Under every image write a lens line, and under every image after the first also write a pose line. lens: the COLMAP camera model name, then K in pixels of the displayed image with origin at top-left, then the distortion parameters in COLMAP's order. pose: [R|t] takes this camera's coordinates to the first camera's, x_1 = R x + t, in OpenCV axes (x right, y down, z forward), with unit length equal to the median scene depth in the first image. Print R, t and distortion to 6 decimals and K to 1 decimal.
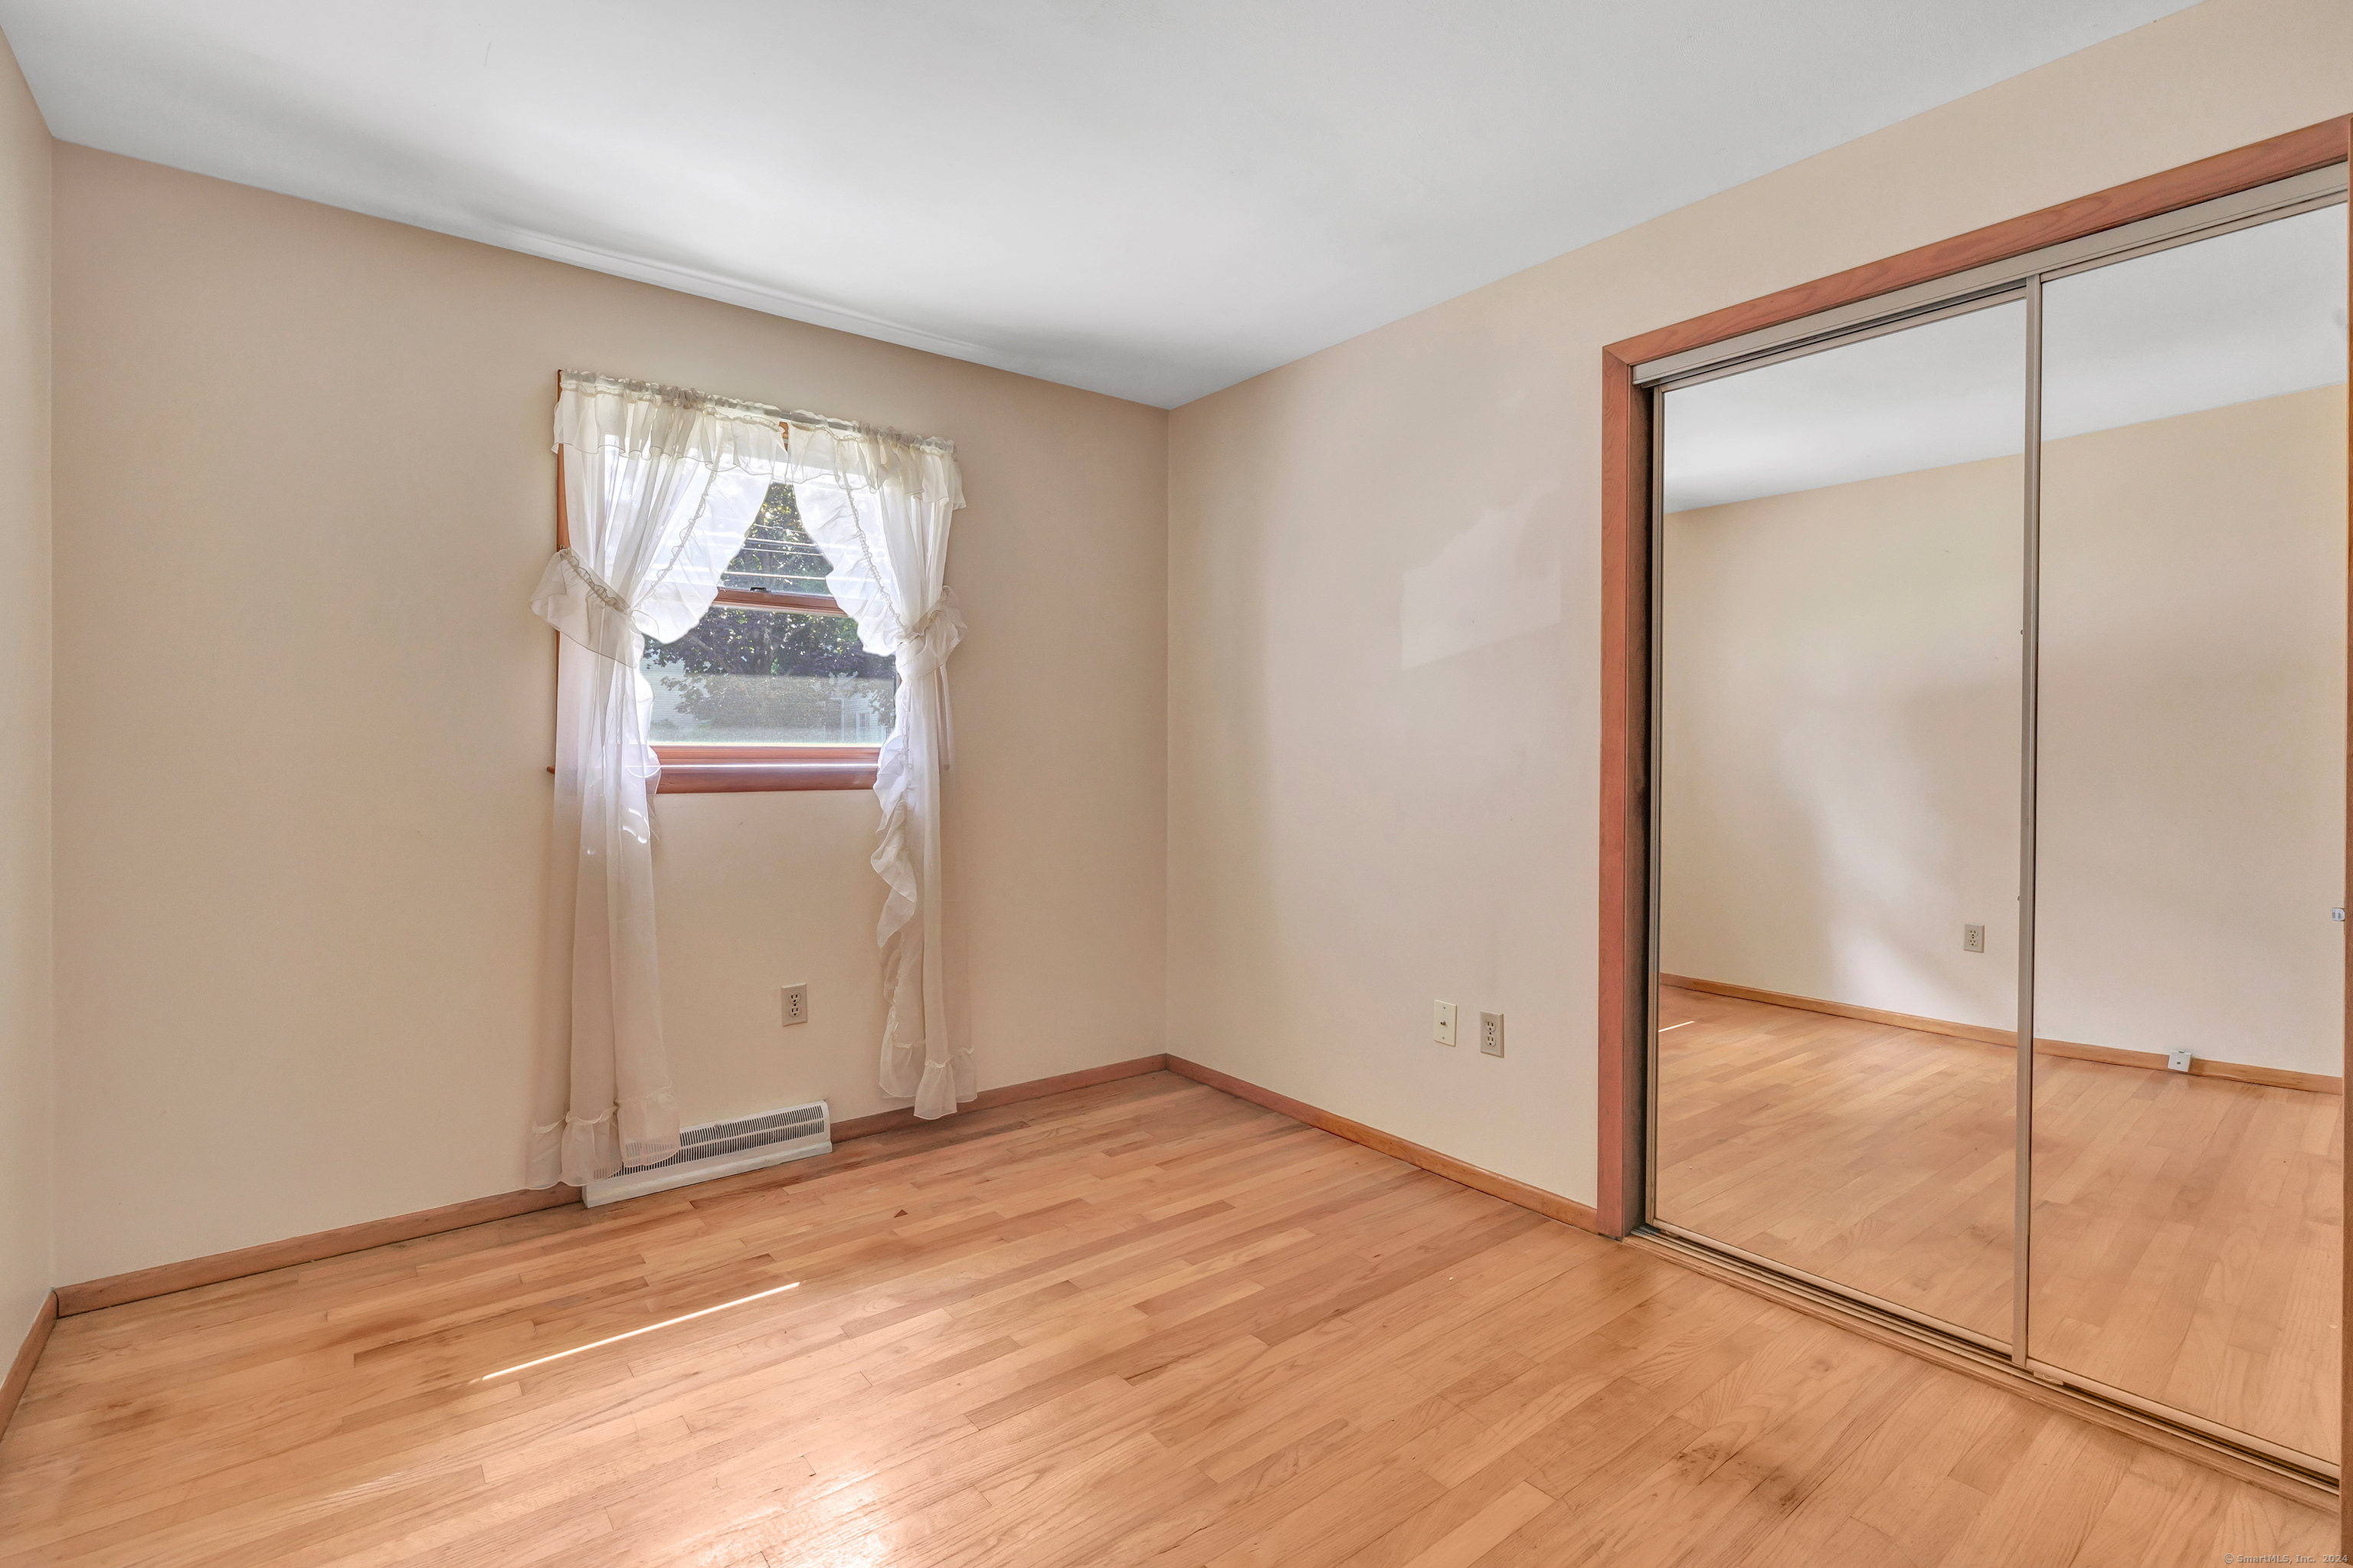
lens RADIAL K [[1065.1, 0, 1189.3], [0, 1065.1, 738.7], [0, 0, 1]] dist [-0.004632, 0.000685]
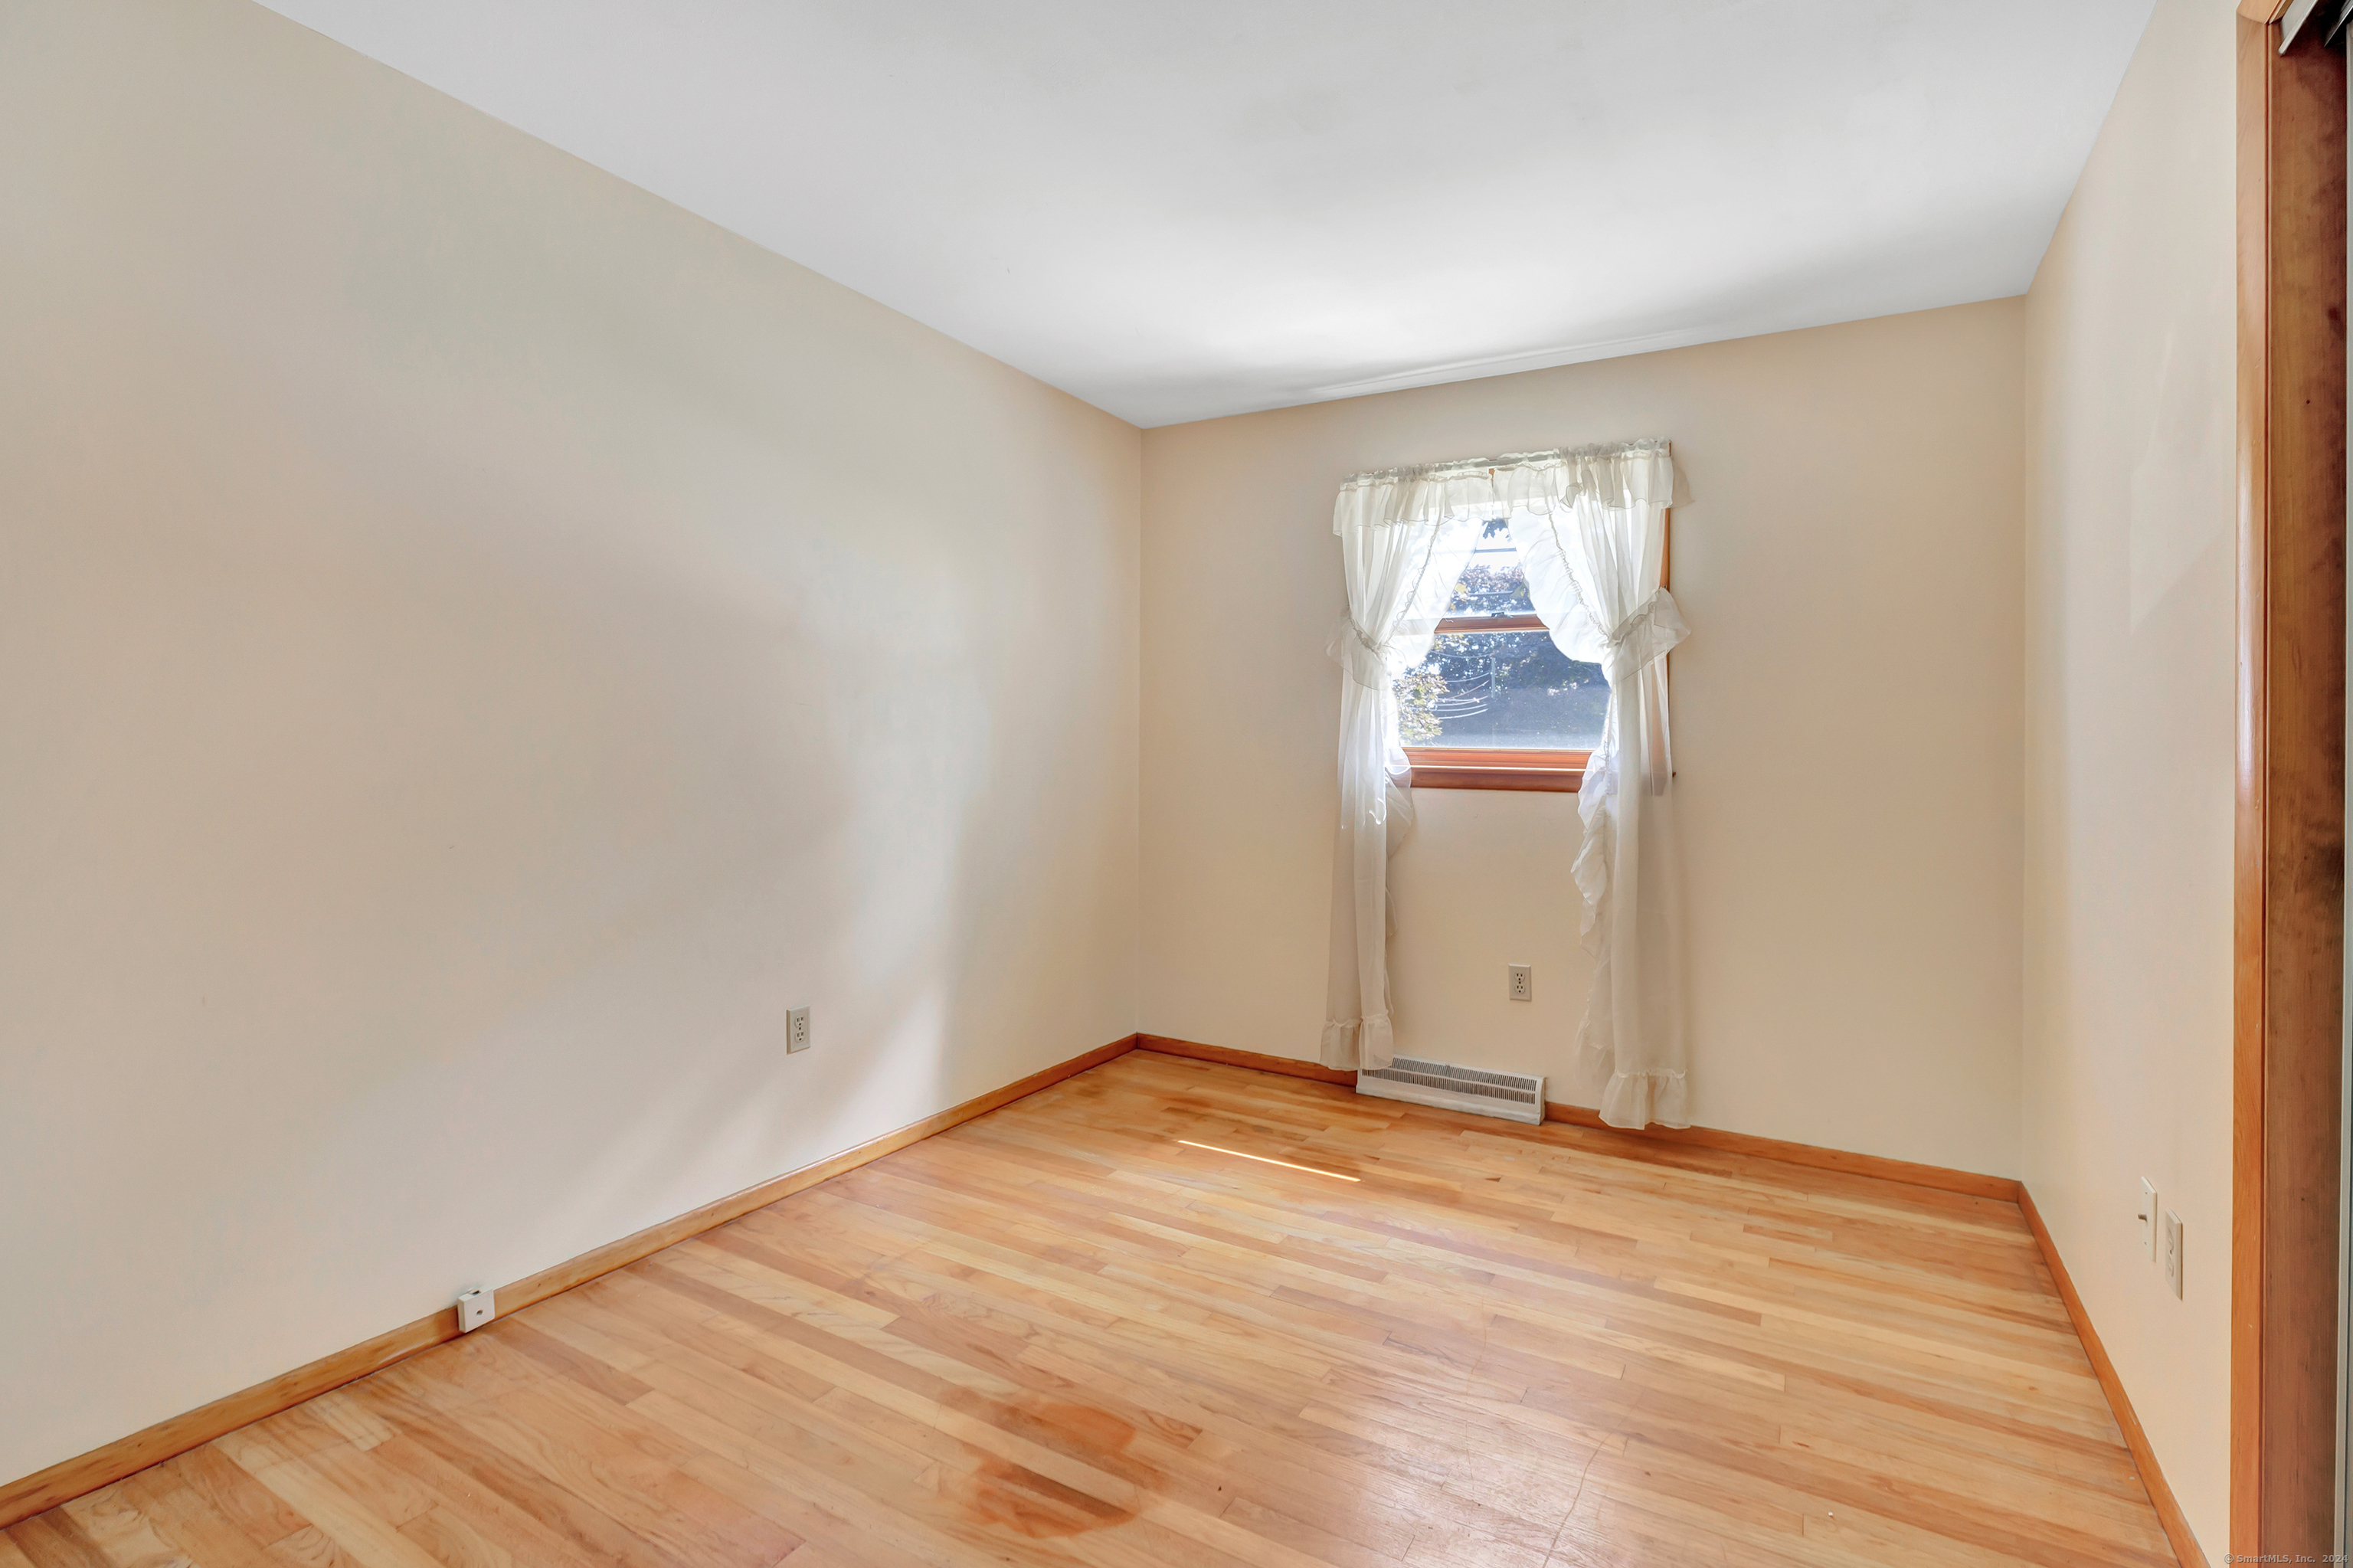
lens RADIAL K [[1065.1, 0, 1189.3], [0, 1065.1, 738.7], [0, 0, 1]] dist [-0.004632, 0.000685]
pose [[0.389558, -0.004943, -0.920989, 0.544812], [-0.006337, 0.999948, -0.008047, 0.005105], [0.920980, 0.008970, 0.389506, 0.252005]]
